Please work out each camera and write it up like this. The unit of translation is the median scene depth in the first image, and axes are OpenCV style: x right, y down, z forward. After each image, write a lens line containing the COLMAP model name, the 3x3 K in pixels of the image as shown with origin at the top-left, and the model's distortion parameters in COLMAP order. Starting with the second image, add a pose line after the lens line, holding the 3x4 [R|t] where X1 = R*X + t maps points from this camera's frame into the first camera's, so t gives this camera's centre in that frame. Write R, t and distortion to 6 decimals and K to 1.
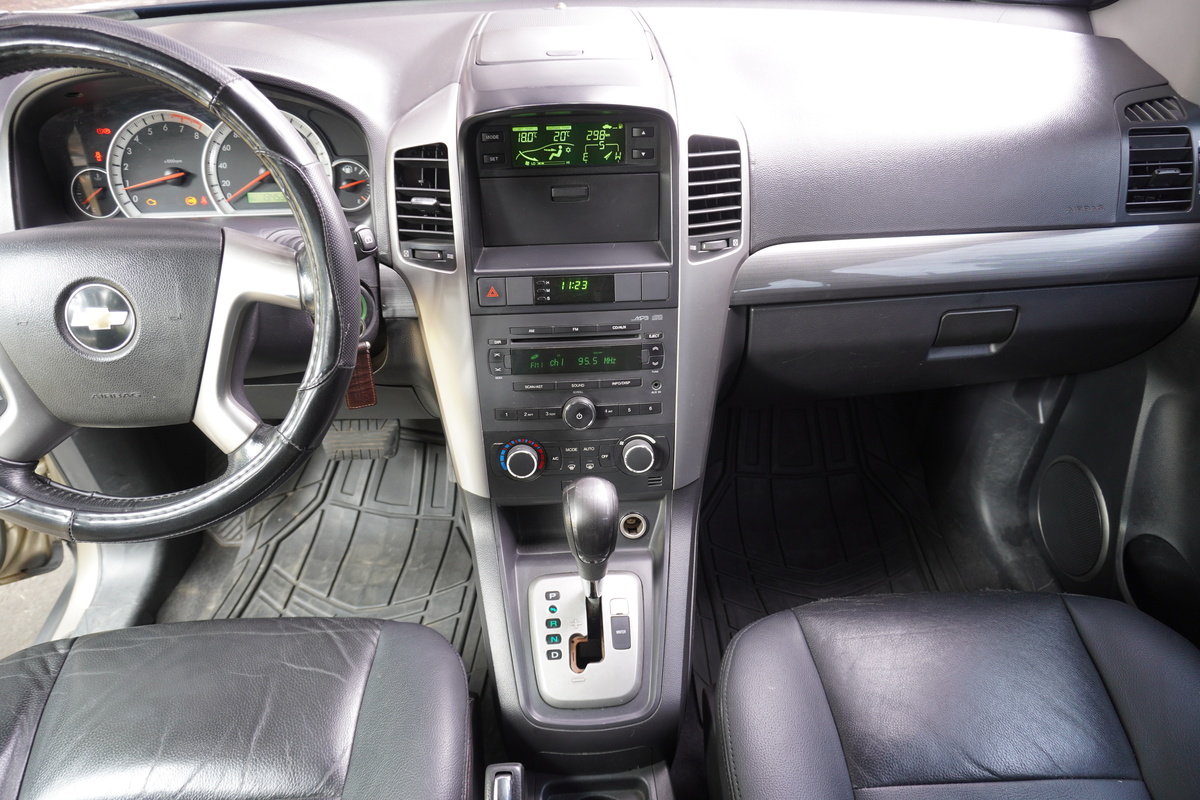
lens RADIAL K [[845.2, 0, 599.6], [0, 845.2, 400.9], [0, 0, 1]] dist [-0.001314, 0.001761]
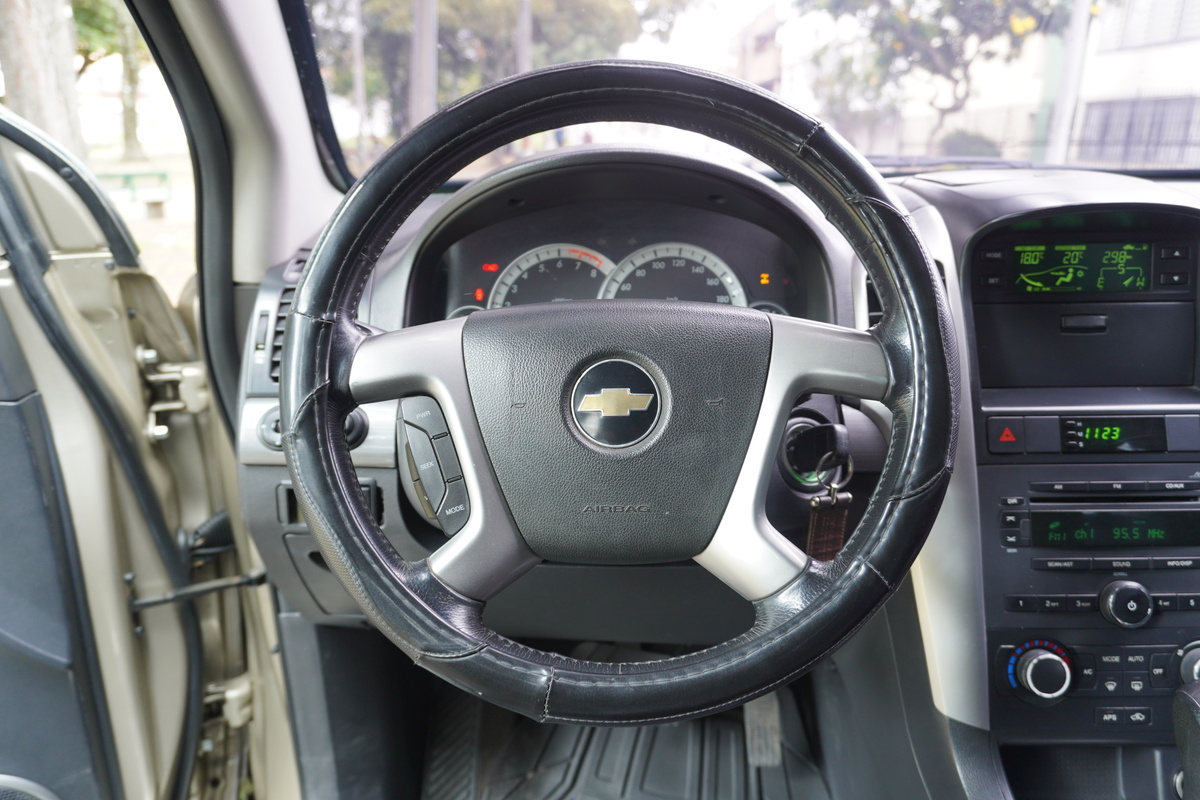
lens RADIAL K [[926.9, 0, 599.4], [0, 926.9, 398.9], [0, 0, 1]] dist [-0.025730, 0.020025]
pose [[0.997613, 0.018388, -0.066560, -0.428003], [-0.041351, 0.931036, -0.362577, 0.156841], [0.055303, 0.364464, 0.929574, 0.175549]]
